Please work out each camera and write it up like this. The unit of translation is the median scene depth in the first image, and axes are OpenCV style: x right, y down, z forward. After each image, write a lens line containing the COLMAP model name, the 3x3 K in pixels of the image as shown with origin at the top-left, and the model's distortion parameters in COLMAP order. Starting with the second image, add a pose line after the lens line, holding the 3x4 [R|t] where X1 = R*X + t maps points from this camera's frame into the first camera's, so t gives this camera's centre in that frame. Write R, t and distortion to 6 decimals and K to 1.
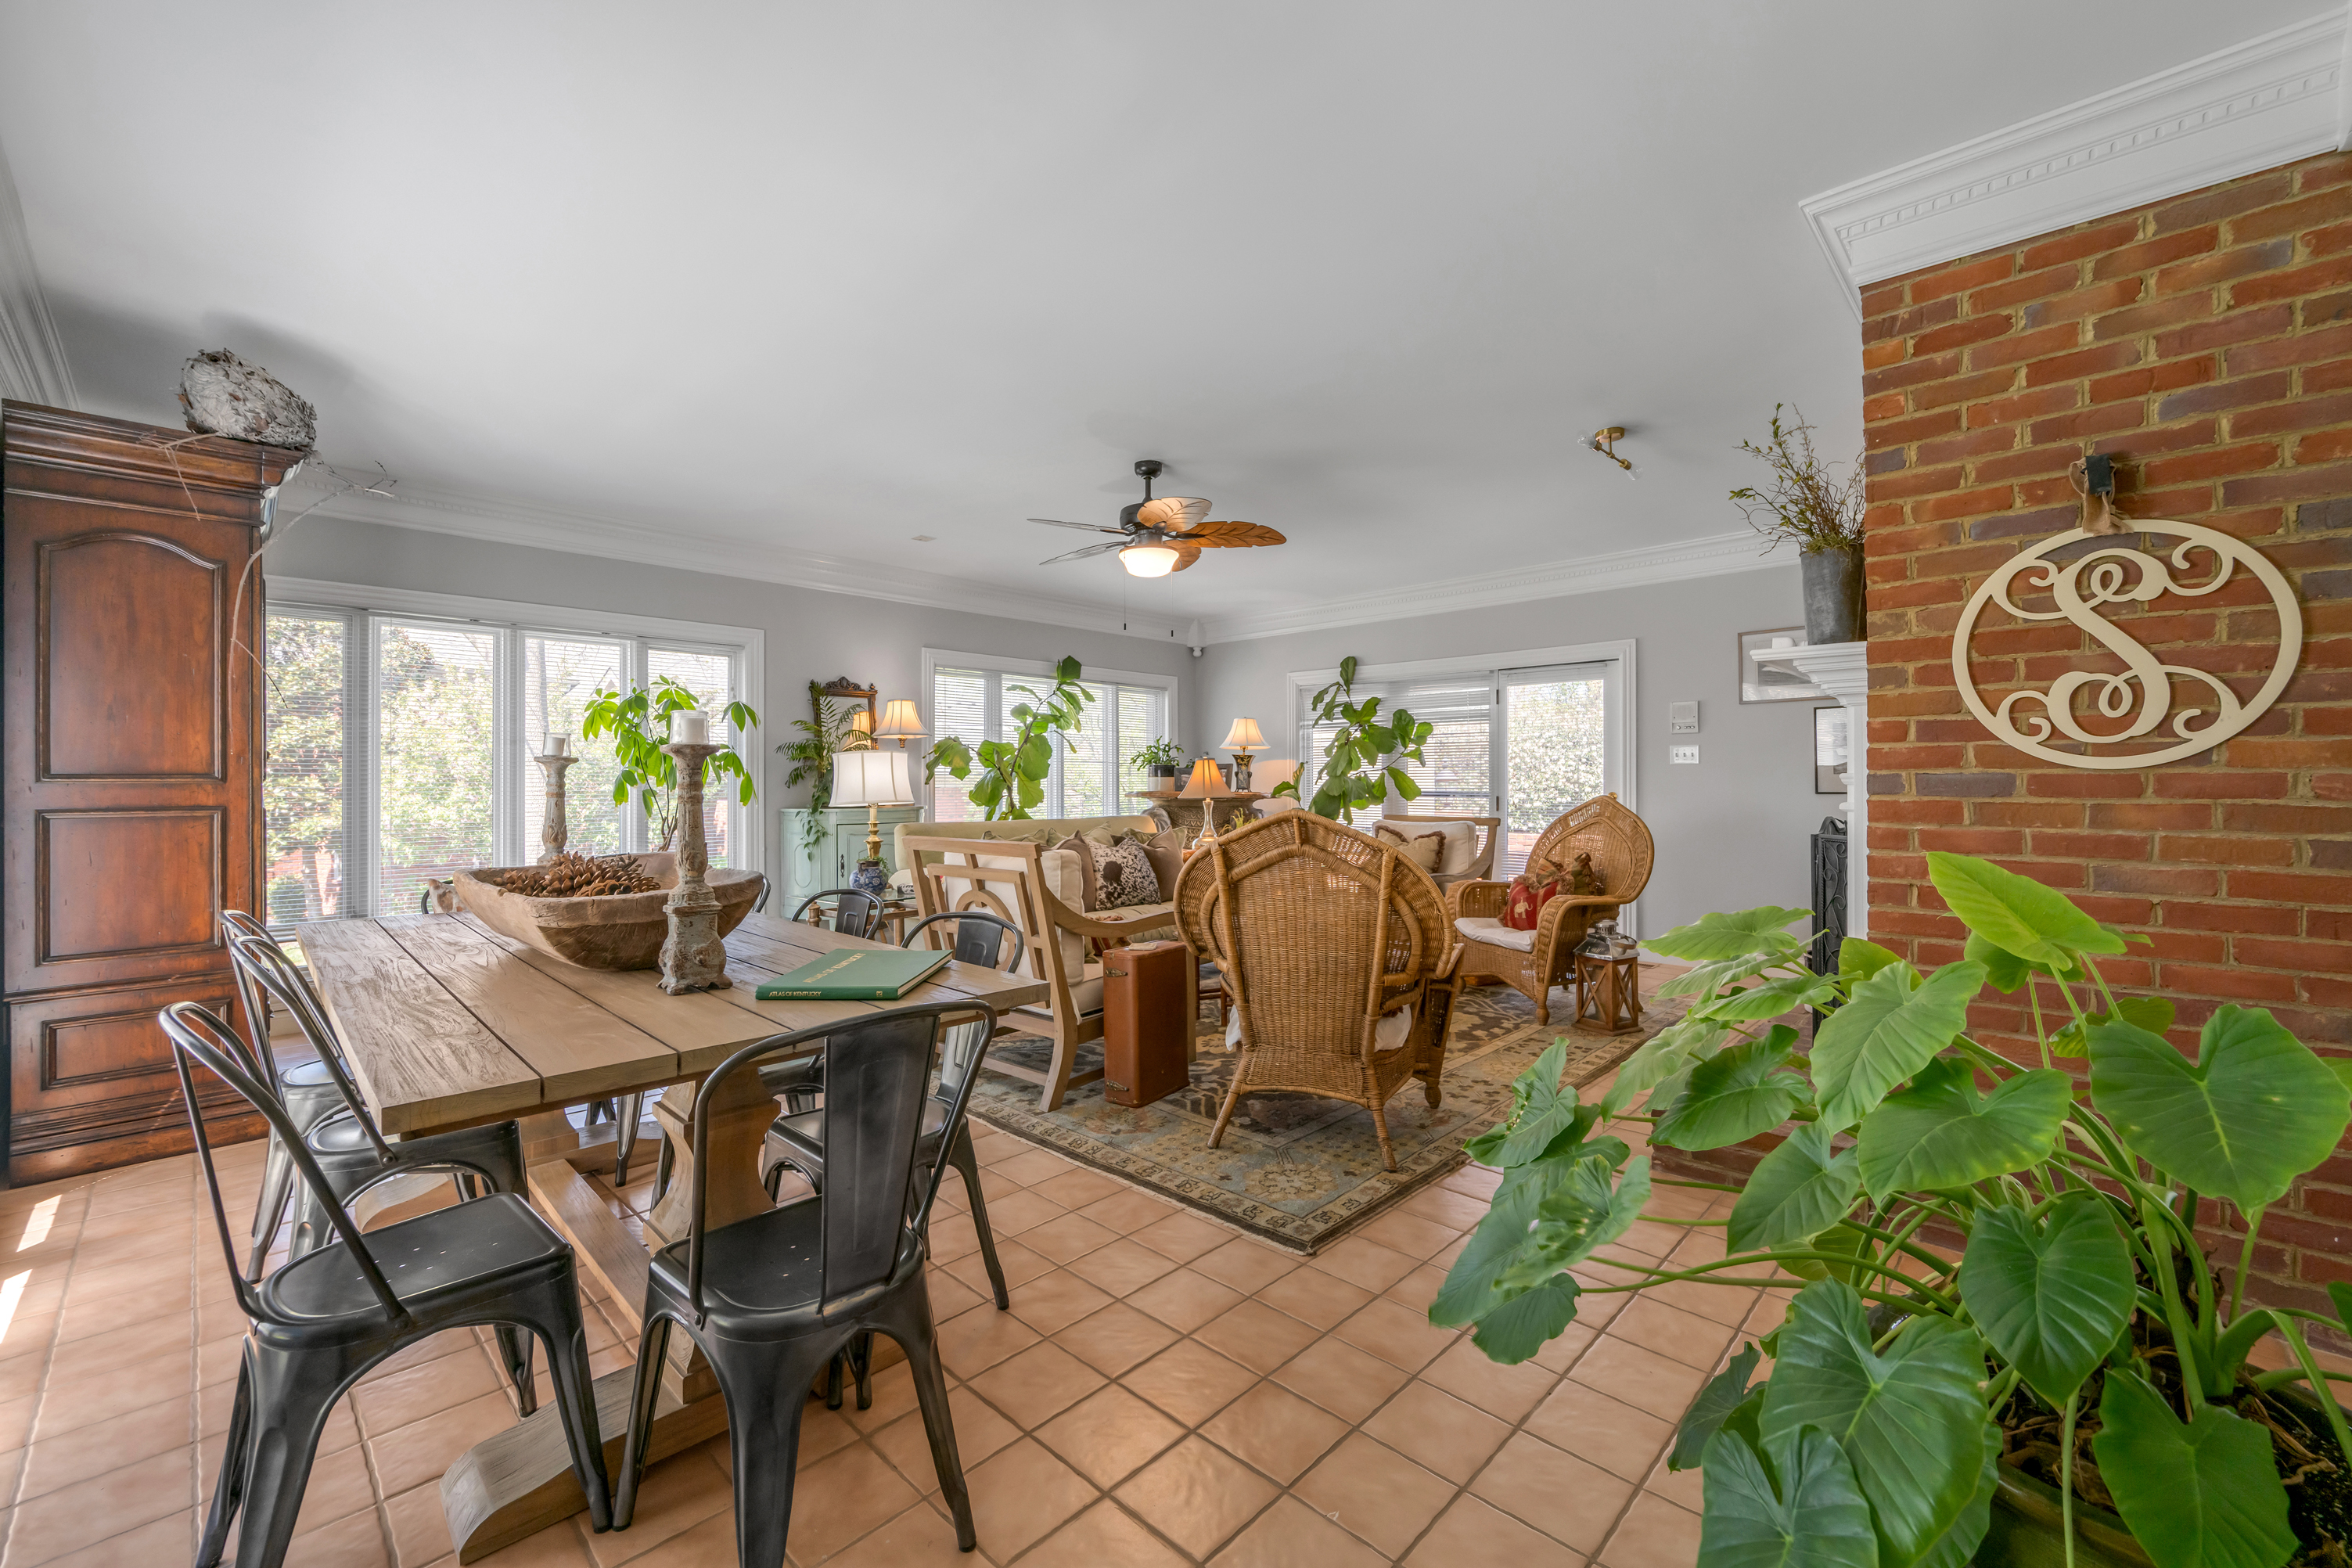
lens RADIAL K [[942.1, 0, 1176.0], [0, 942.1, 784.0], [0, 0, 1]] dist [-0.000402, -0.000049]
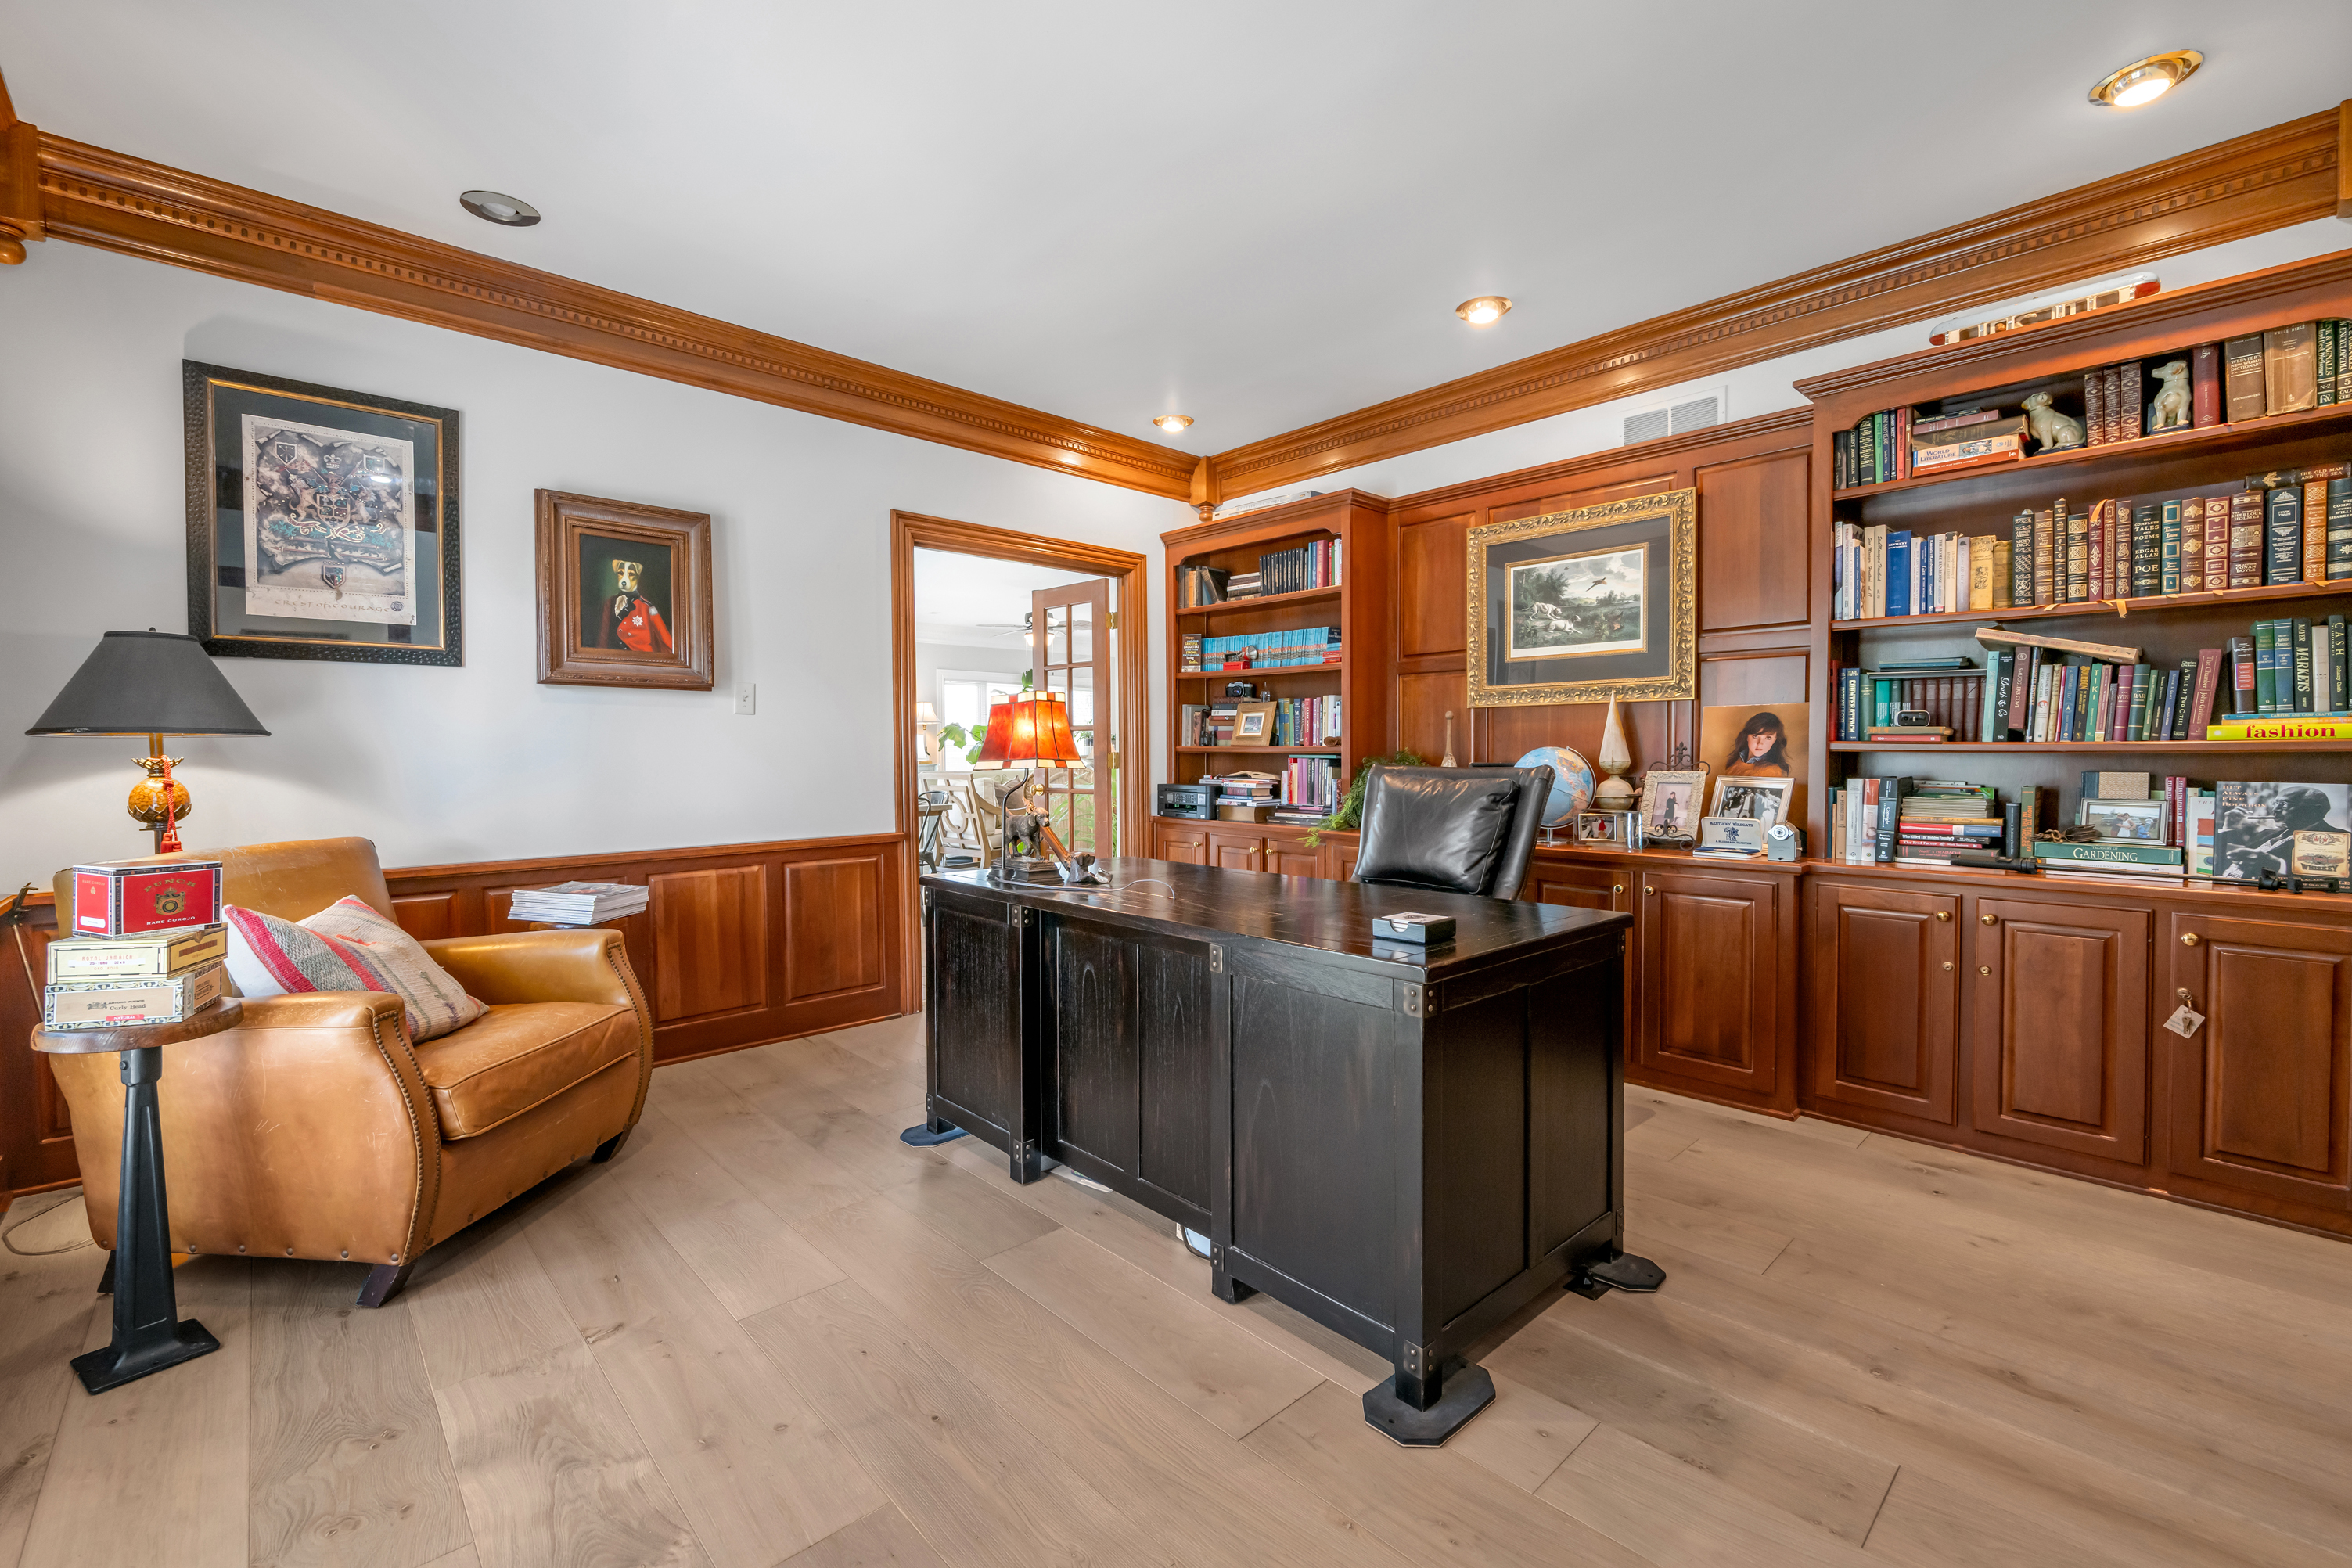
lens RADIAL K [[983.4, 0, 1176.0], [0, 983.4, 784.0], [0, 0, 1]] dist [-0.001669, -0.000282]
pose [[0.998550, 0.001176, -0.053811, 0.269478], [0.000556, 0.999483, 0.032156, 0.003334], [0.053821, -0.032140, 0.998033, -0.789349]]
